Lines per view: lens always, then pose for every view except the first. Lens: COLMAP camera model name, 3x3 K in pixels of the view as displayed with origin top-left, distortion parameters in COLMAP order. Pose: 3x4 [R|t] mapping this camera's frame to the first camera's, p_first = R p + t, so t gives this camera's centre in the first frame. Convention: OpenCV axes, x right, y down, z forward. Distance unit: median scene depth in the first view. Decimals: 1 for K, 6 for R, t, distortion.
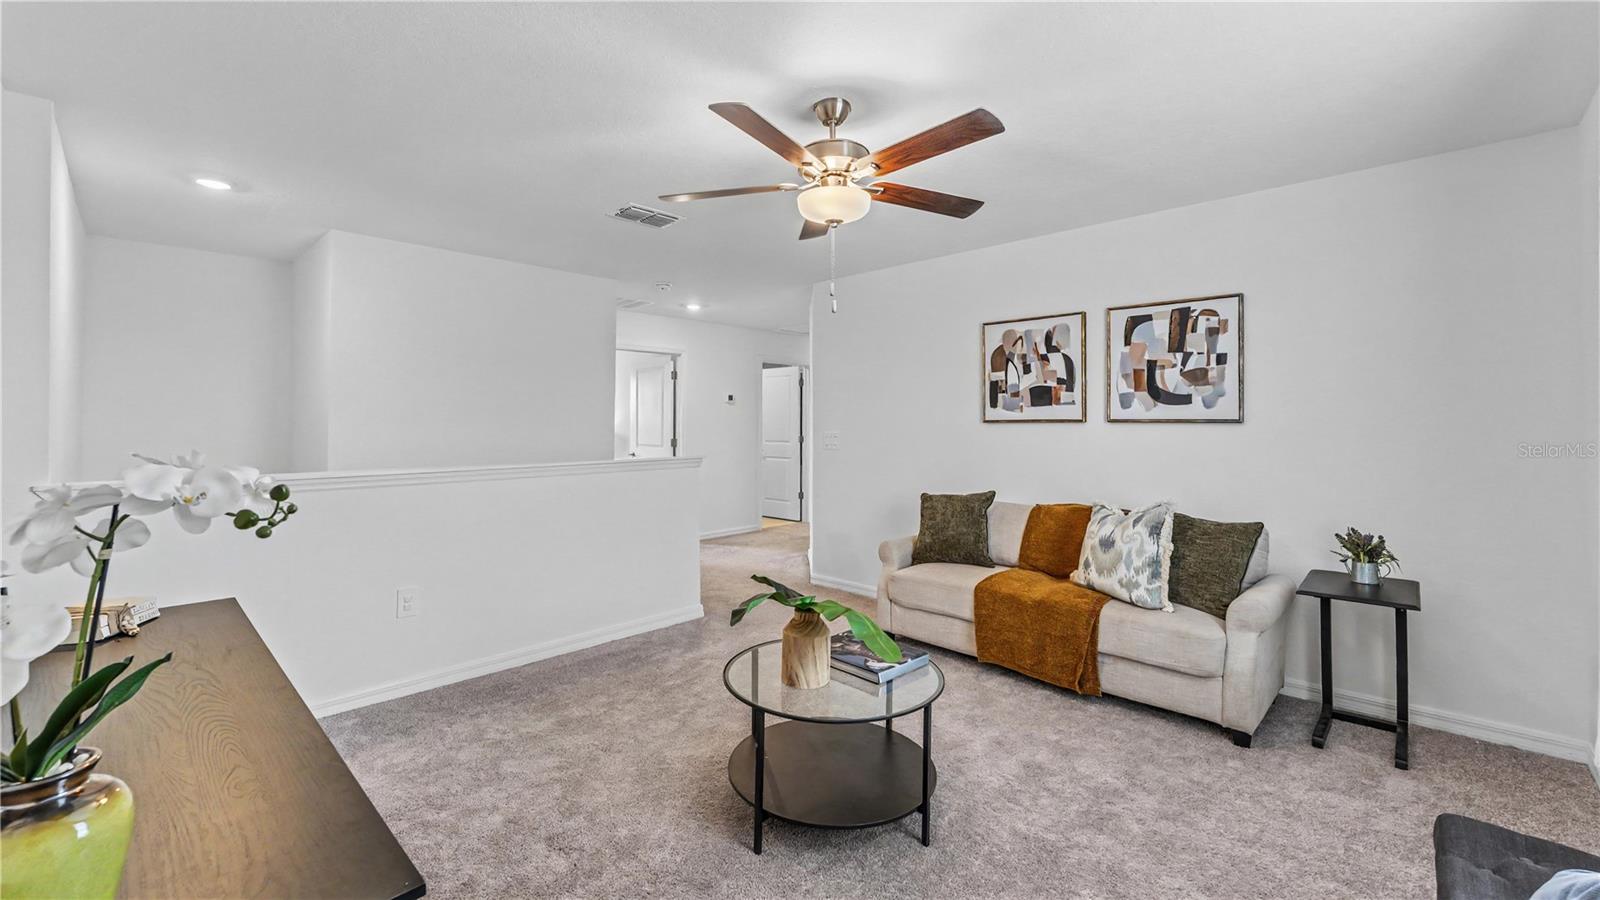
lens RADIAL K [[645.1, 0, 798.5], [0, 645.1, 417.4], [0, 0, 1]] dist [0.000213, -0.000017]
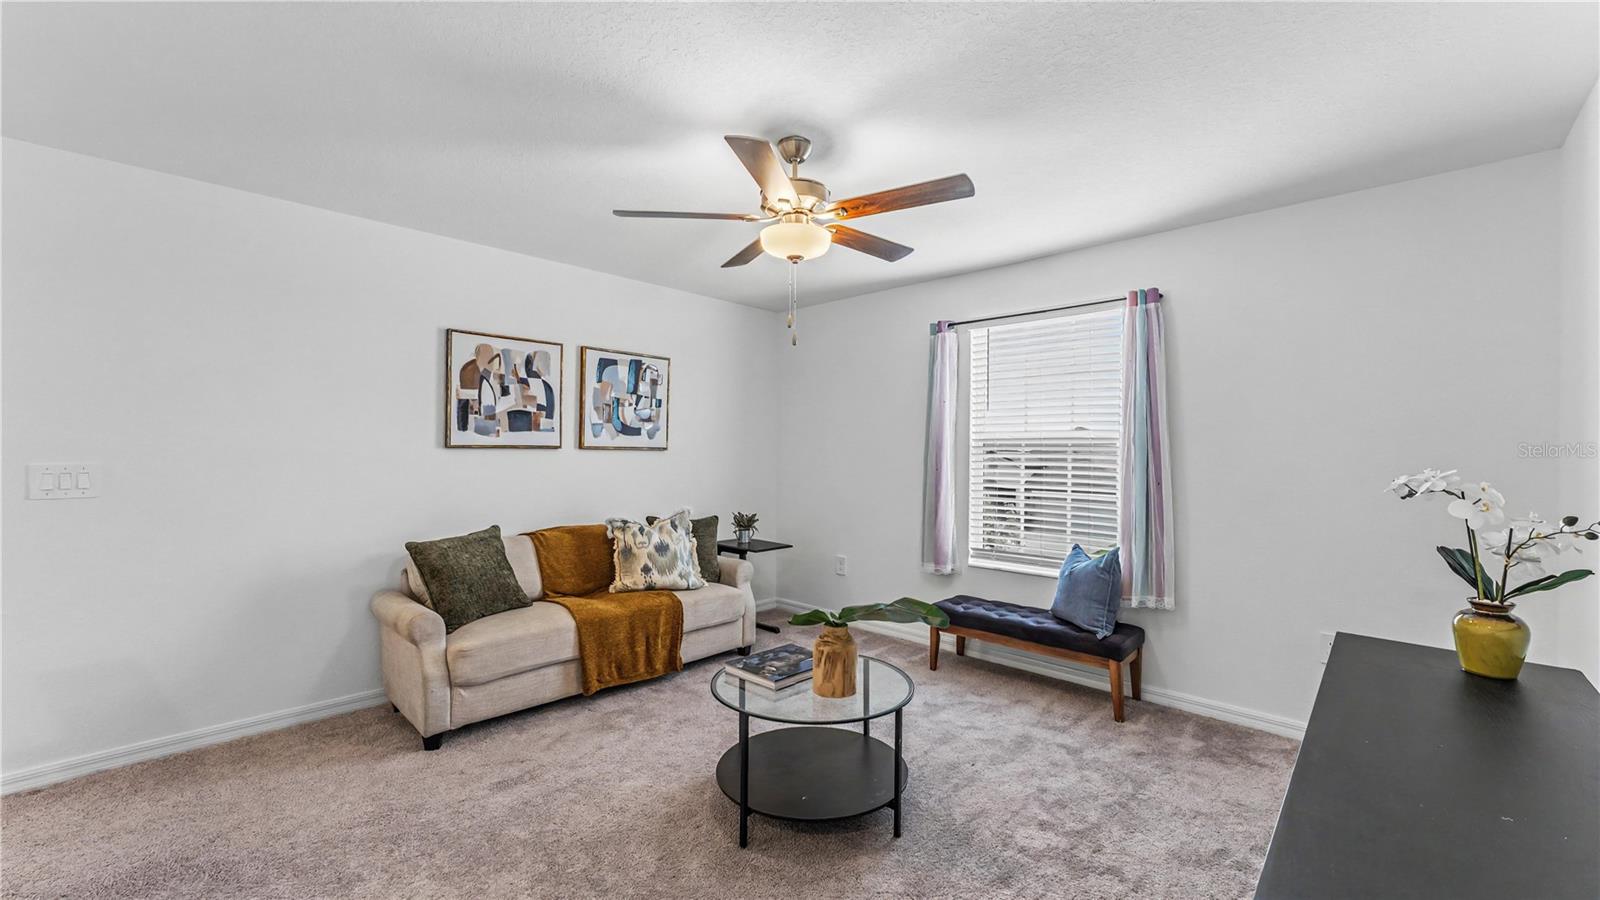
lens RADIAL K [[639.2, 0, 804.4], [0, 639.2, 447.1], [0, 0, 1]] dist [0.000343, -0.000074]
pose [[-0.015855, 0.005056, 0.999862, -0.615342], [-0.019024, 0.999805, -0.005357, 0.003251], [-0.999693, -0.019107, -0.015756, 0.621906]]
